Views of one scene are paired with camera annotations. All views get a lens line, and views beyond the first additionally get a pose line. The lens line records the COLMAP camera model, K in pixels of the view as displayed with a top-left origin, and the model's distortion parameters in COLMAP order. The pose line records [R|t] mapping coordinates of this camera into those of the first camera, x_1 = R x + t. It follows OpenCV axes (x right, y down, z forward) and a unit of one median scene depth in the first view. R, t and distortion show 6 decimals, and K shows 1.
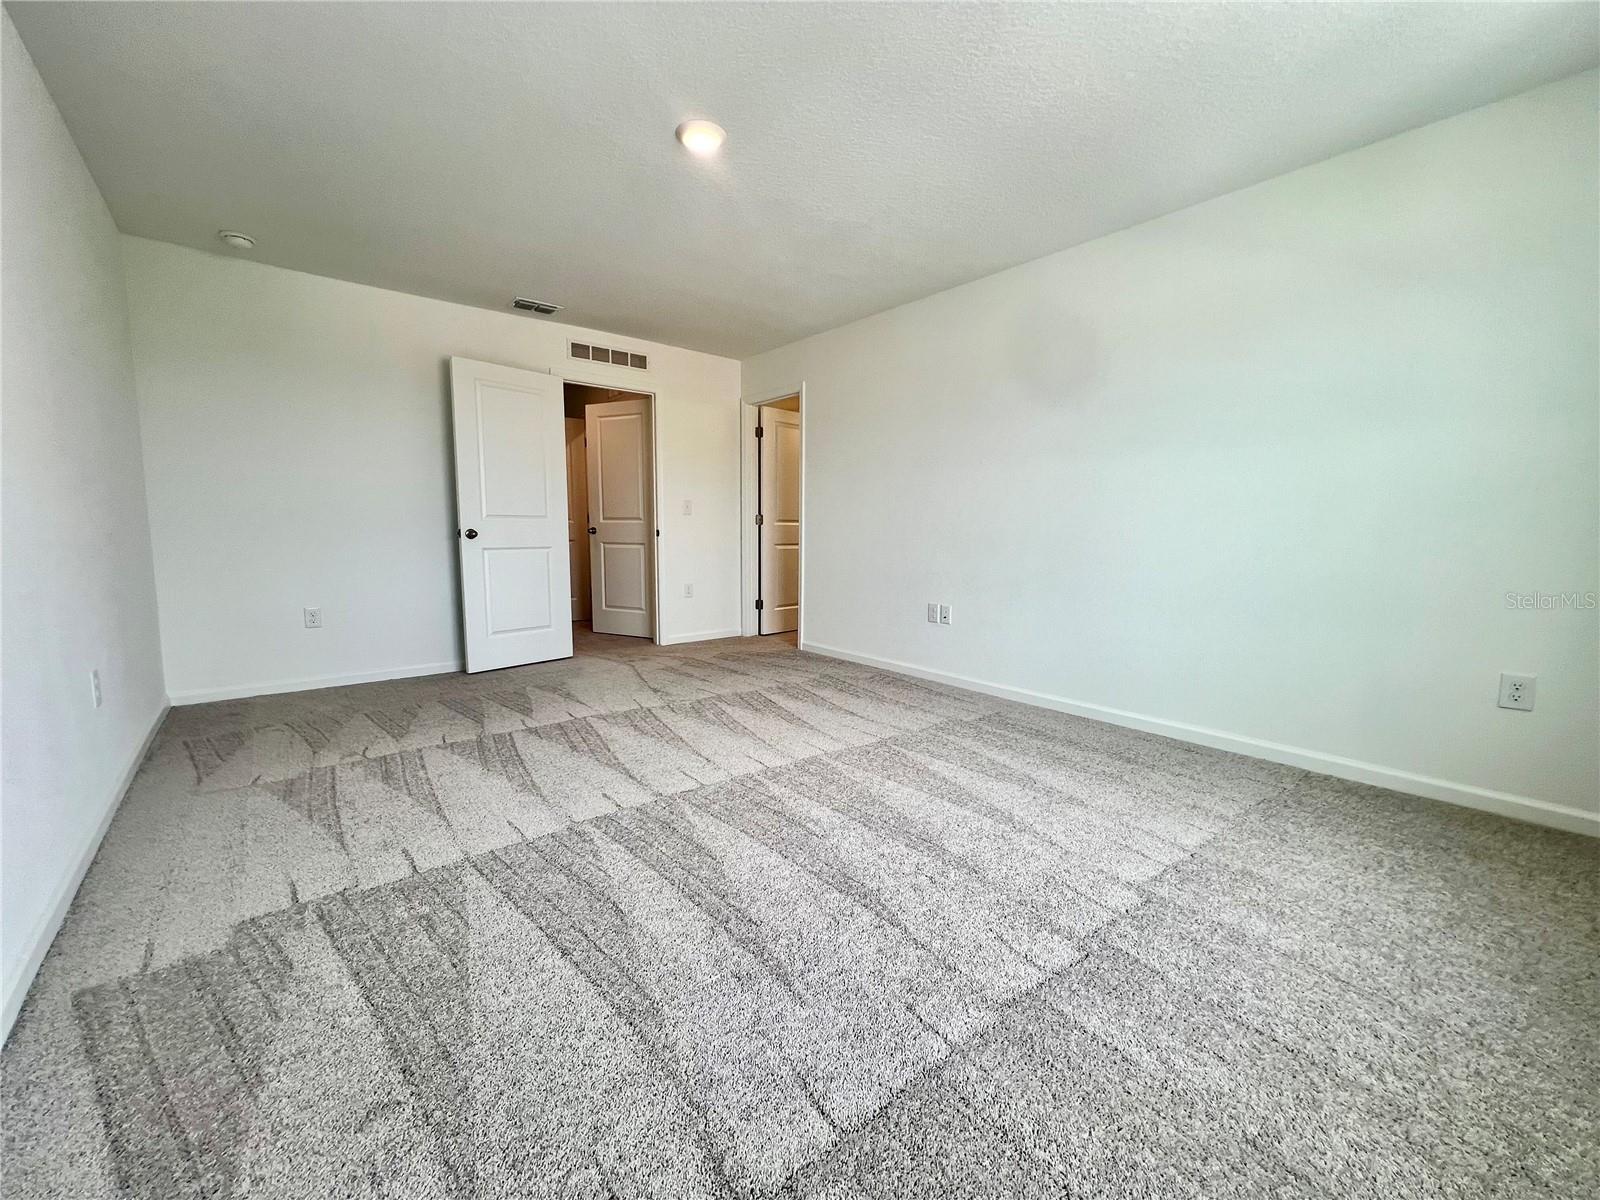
lens RADIAL K [[639.8, 0, 798.8], [0, 639.8, 608.7], [0, 0, 1]] dist [0.000215, 0.002281]
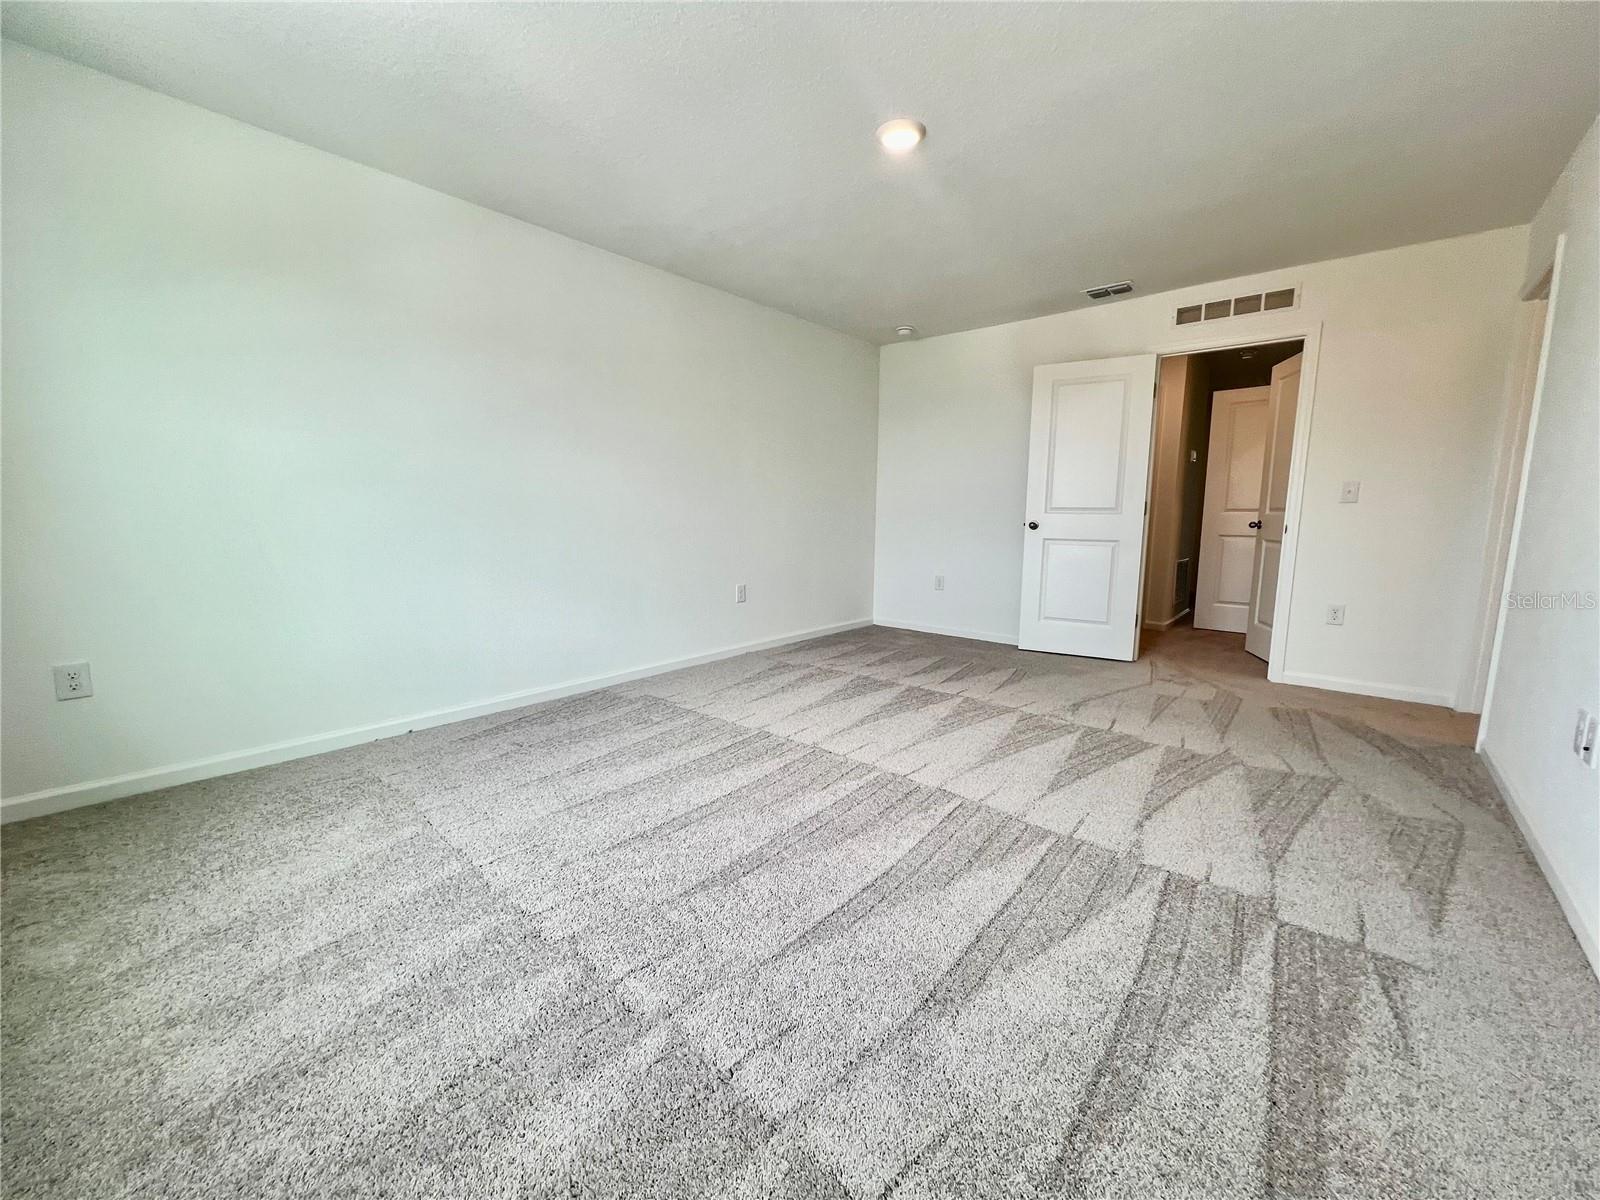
lens RADIAL K [[639.8, 0, 799.2], [0, 639.8, 607.1], [0, 0, 1]] dist [0.000215, 0.002281]
pose [[0.168418, 0.140673, -0.975626, 0.712419], [-0.134451, 0.983792, 0.118641, -0.075003], [0.976503, 0.111192, 0.184602, 0.573802]]
